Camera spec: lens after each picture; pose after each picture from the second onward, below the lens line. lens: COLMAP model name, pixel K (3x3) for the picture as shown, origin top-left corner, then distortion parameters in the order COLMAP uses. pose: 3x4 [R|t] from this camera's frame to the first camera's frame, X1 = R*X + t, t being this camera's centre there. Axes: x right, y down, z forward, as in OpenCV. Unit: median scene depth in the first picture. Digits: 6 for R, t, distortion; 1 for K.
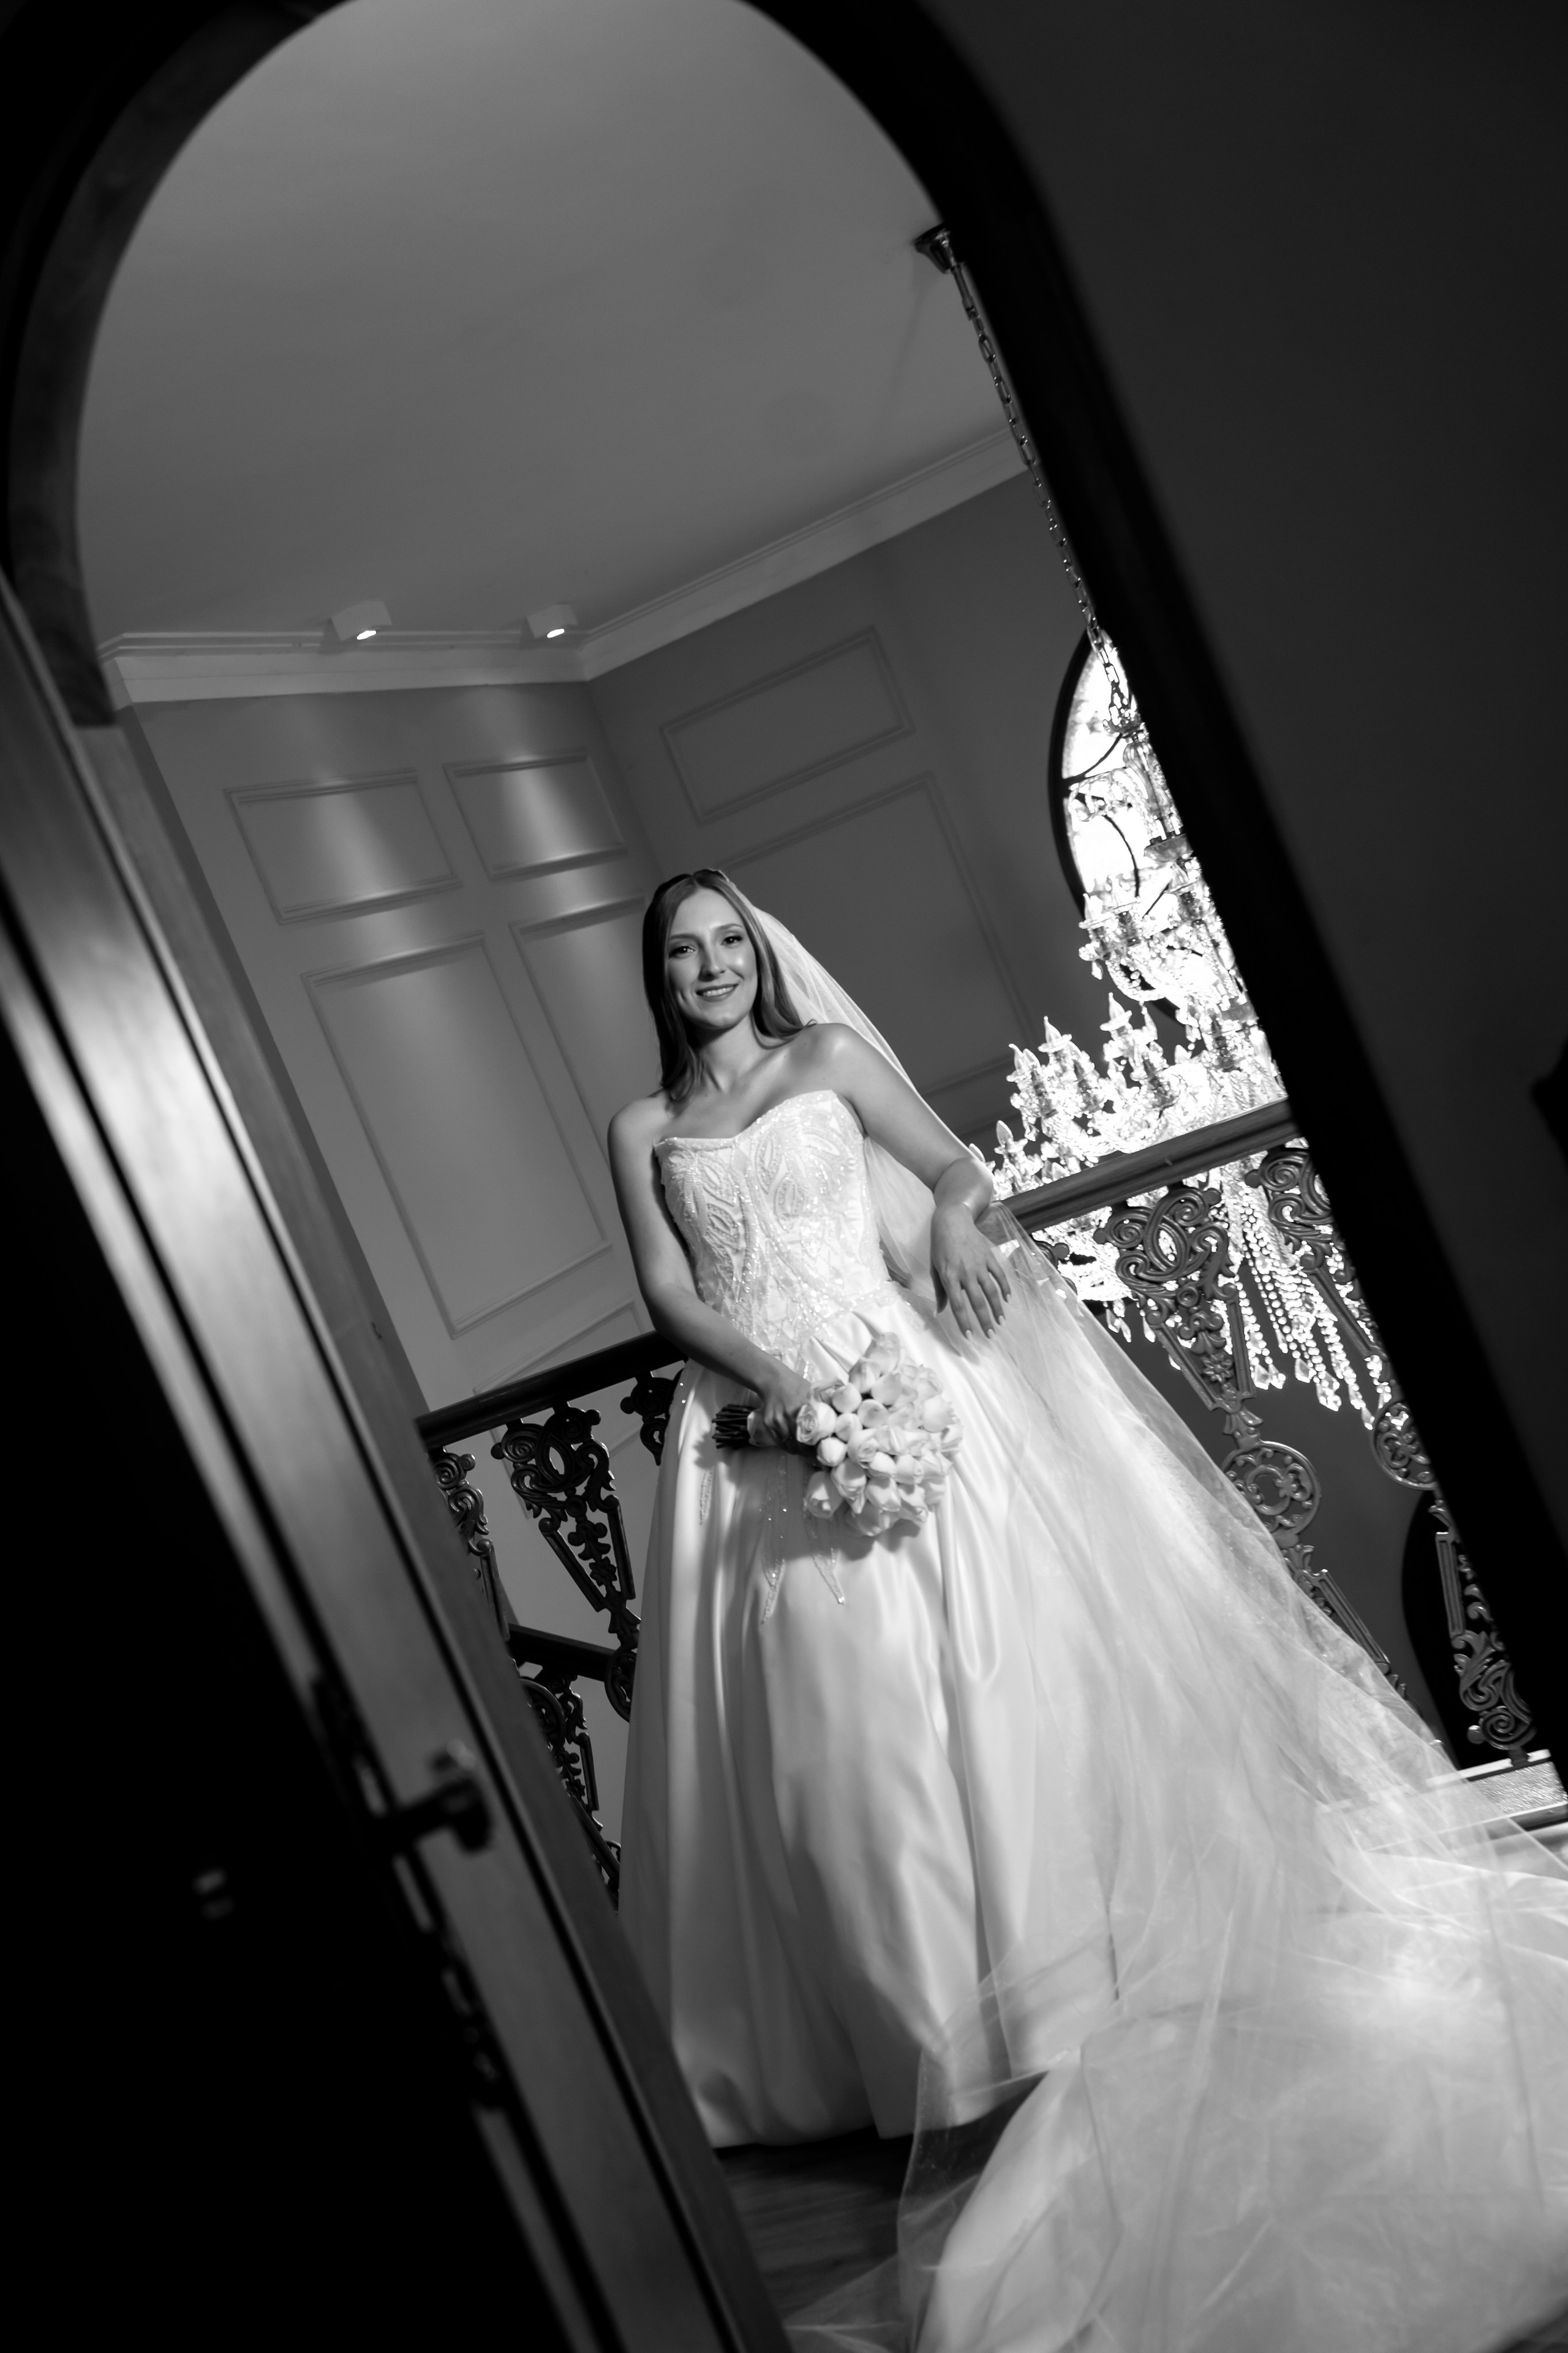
lens RADIAL K [[2663.1, 0, 783.9], [0, 2663.1, 1232.0], [0, 0, 1]] dist [0.101440, 0.007399]
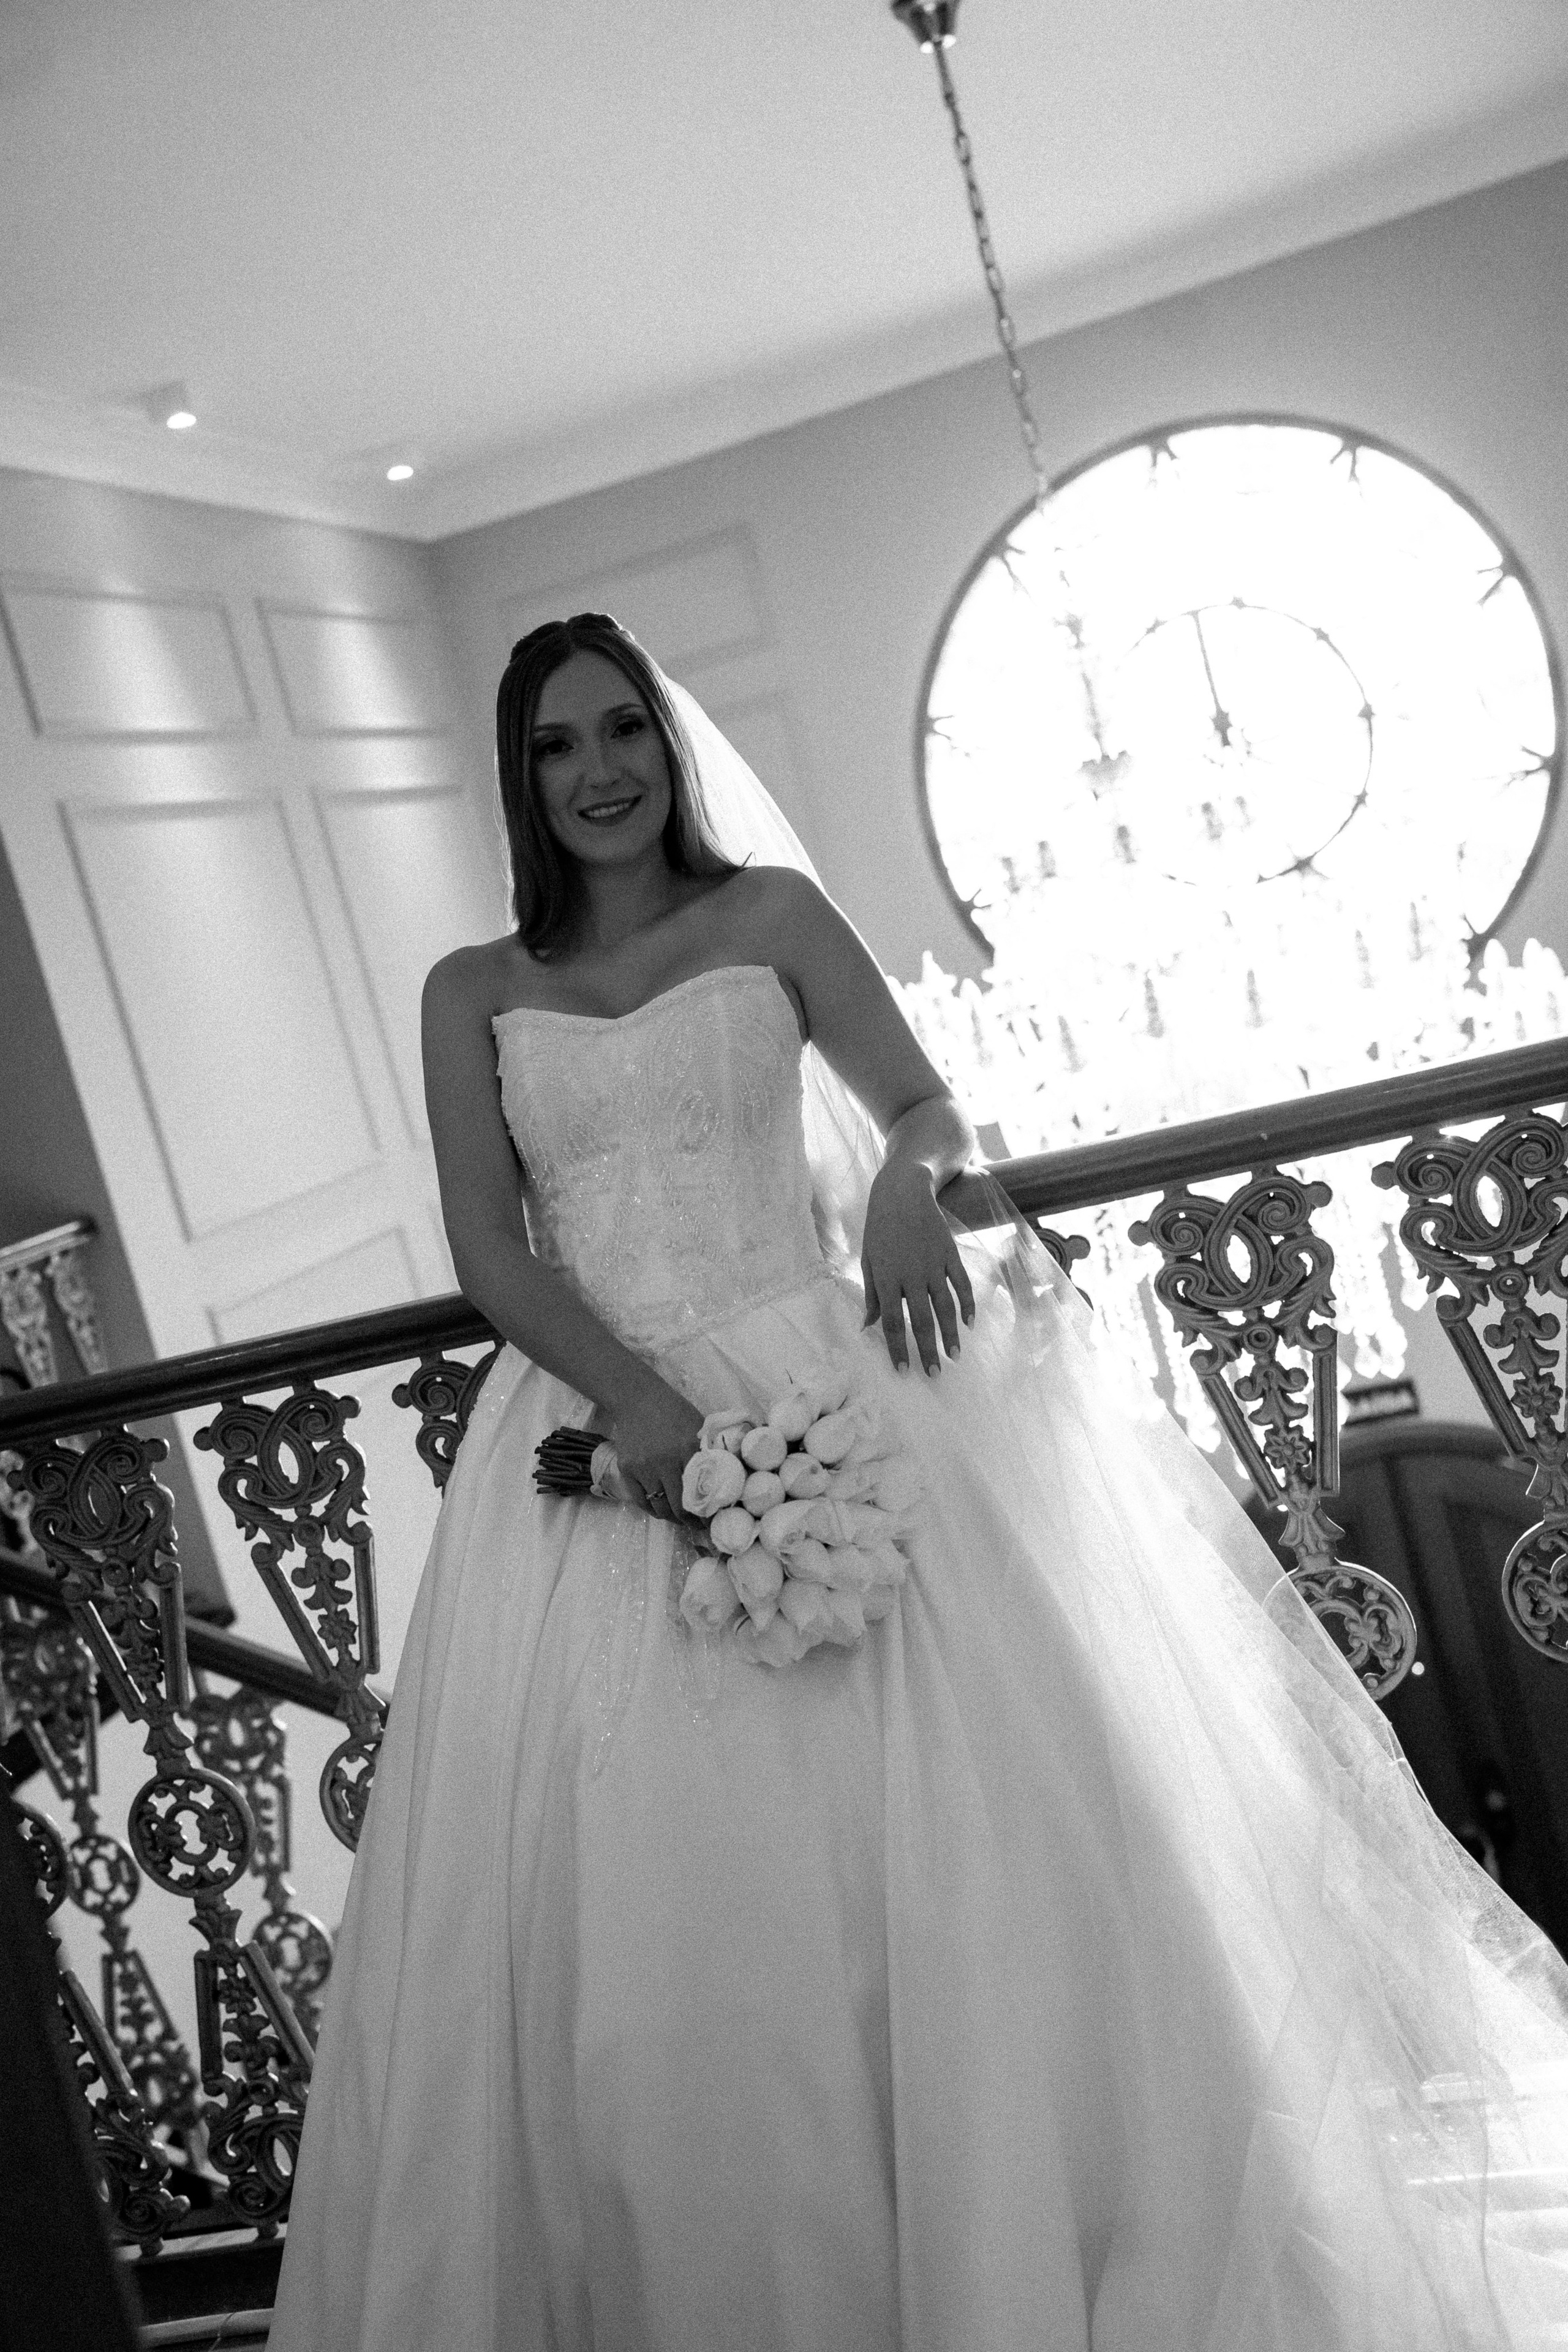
lens RADIAL K [[2691.1, 0, 784.0], [0, 2691.1, 1176.0], [0, 0, 1]] dist [0.099377, 0.016341]
pose [[0.989510, 0.116982, 0.084761, -0.026548], [-0.116920, 0.993125, -0.005715, 0.001431], [-0.084846, -0.004255, 0.996385, 0.294713]]
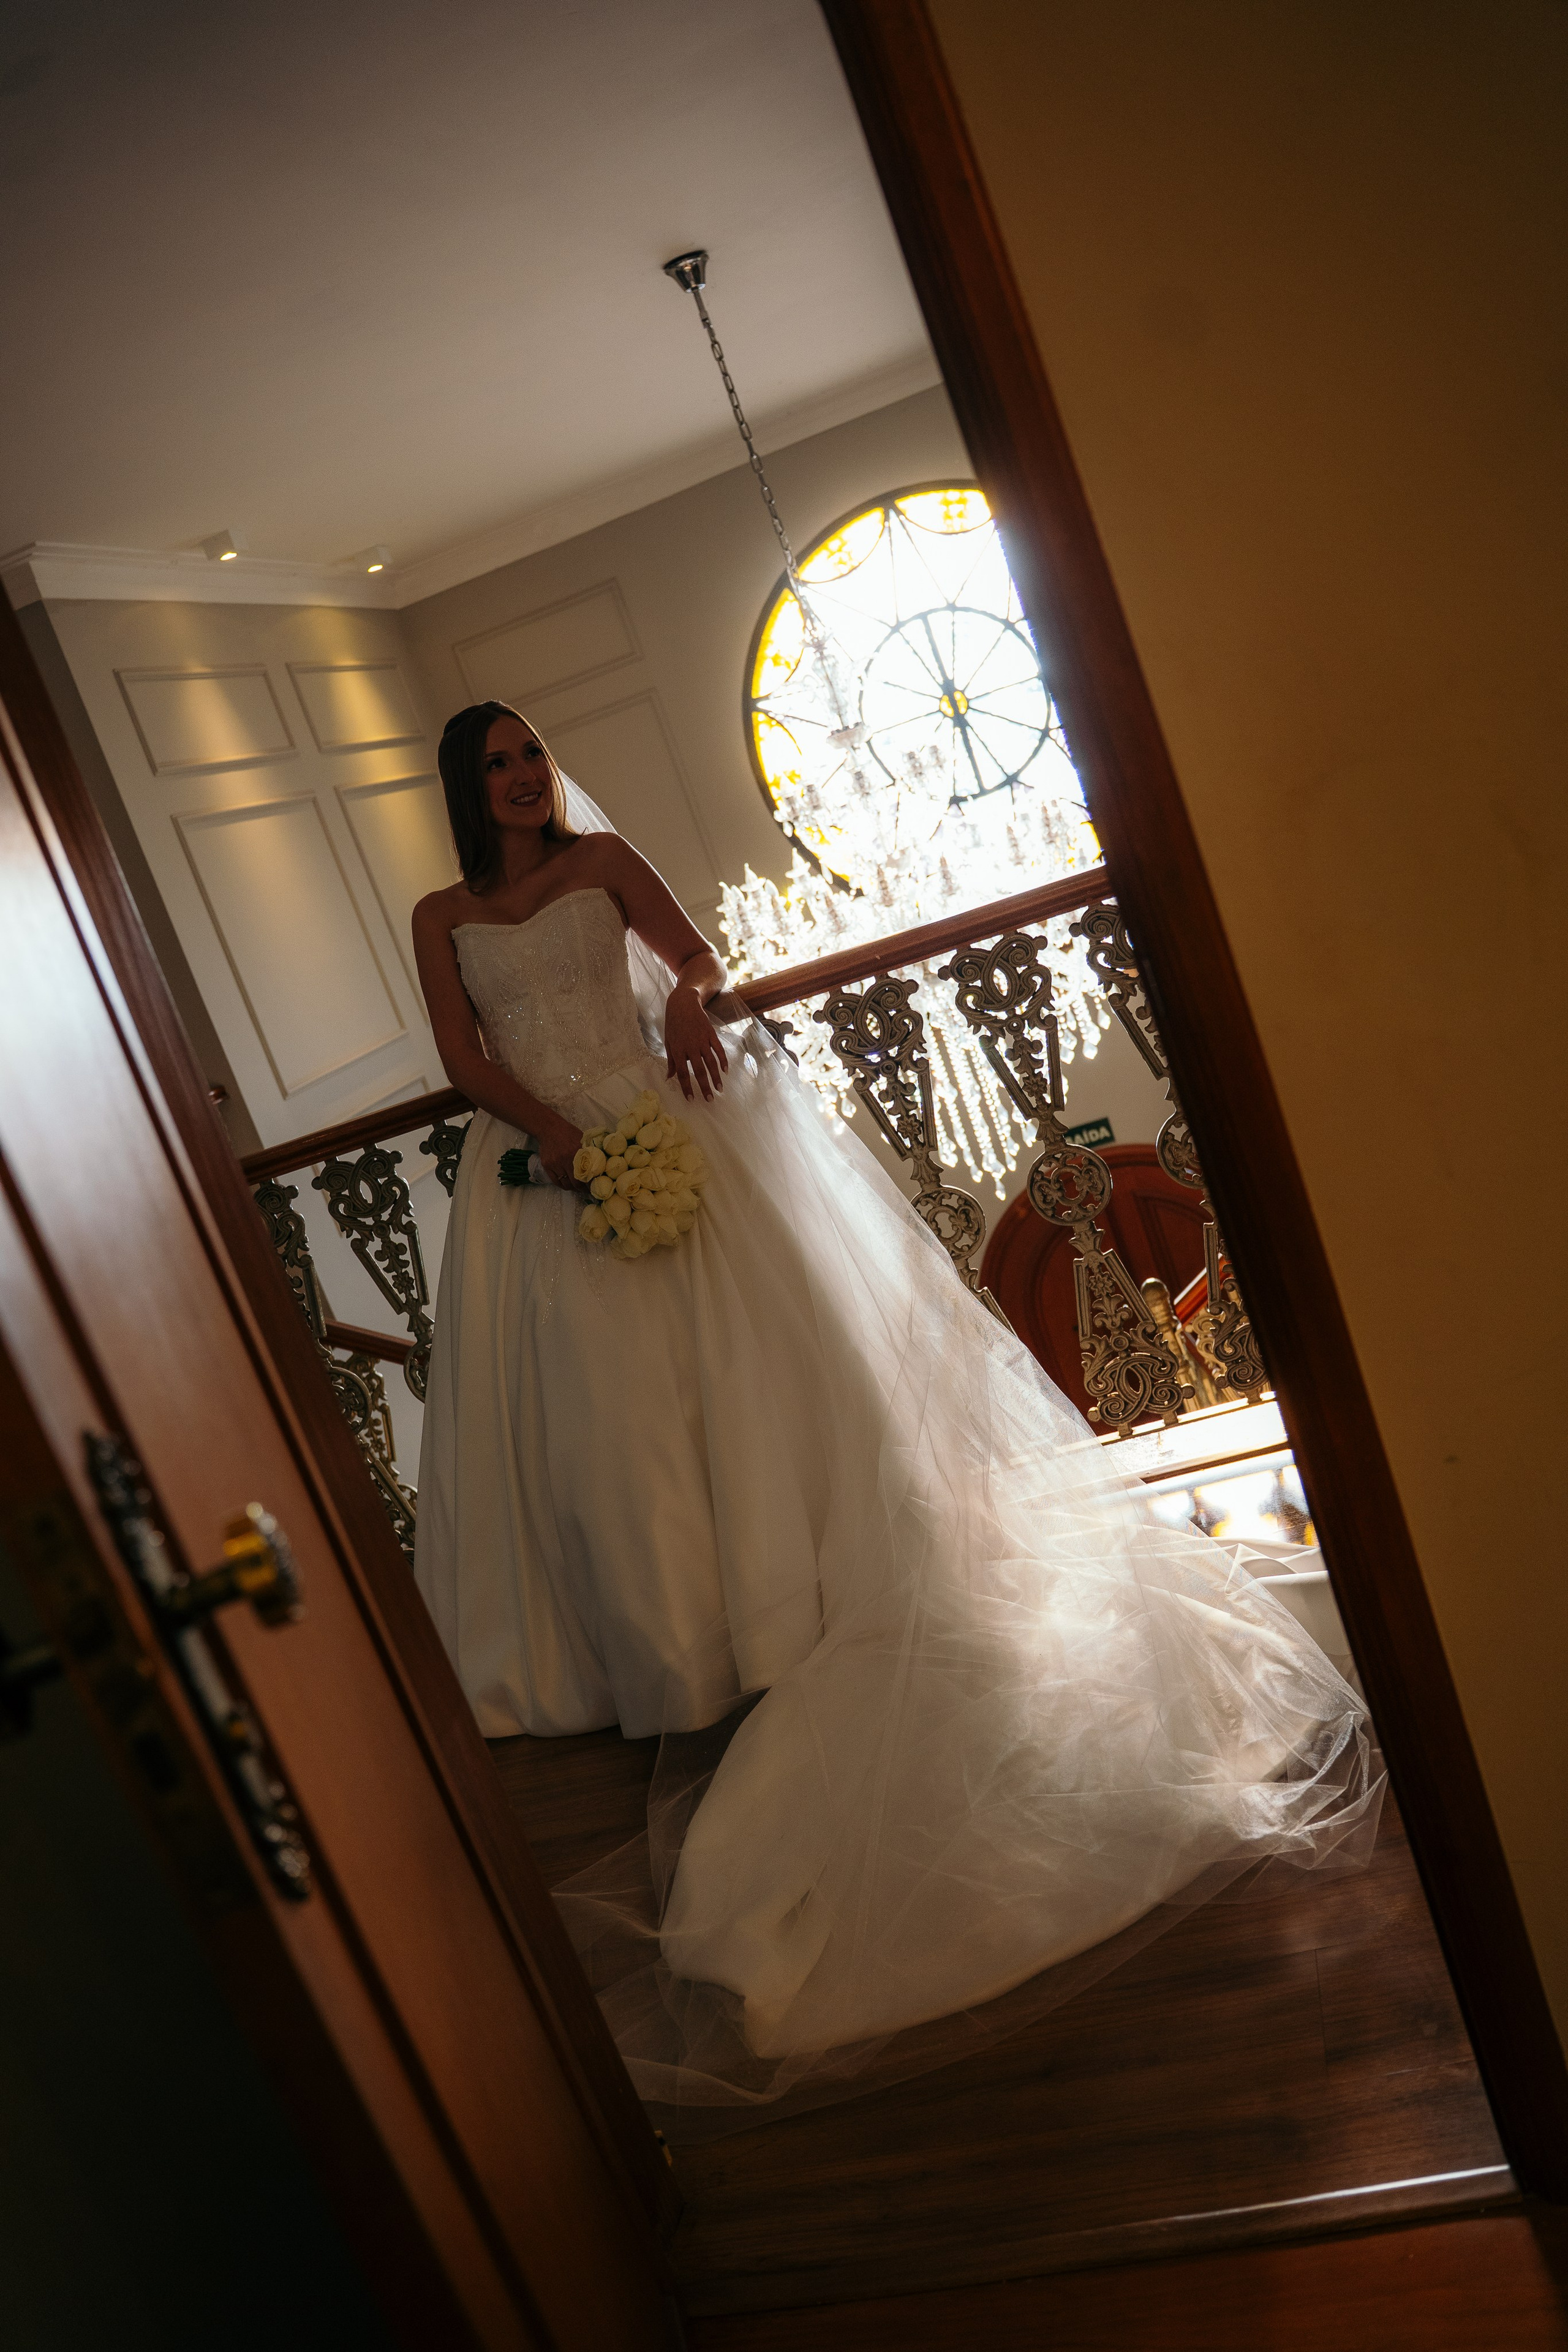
lens RADIAL K [[1915.2, 0, 784.0], [0, 1915.2, 1176.0], [0, 0, 1]] dist [-0.087815, -0.002025]
pose [[0.991102, 0.017761, 0.131913, -0.010799], [-0.027314, 0.997105, 0.070967, 0.011332], [-0.130271, -0.073939, 0.988718, 0.112446]]
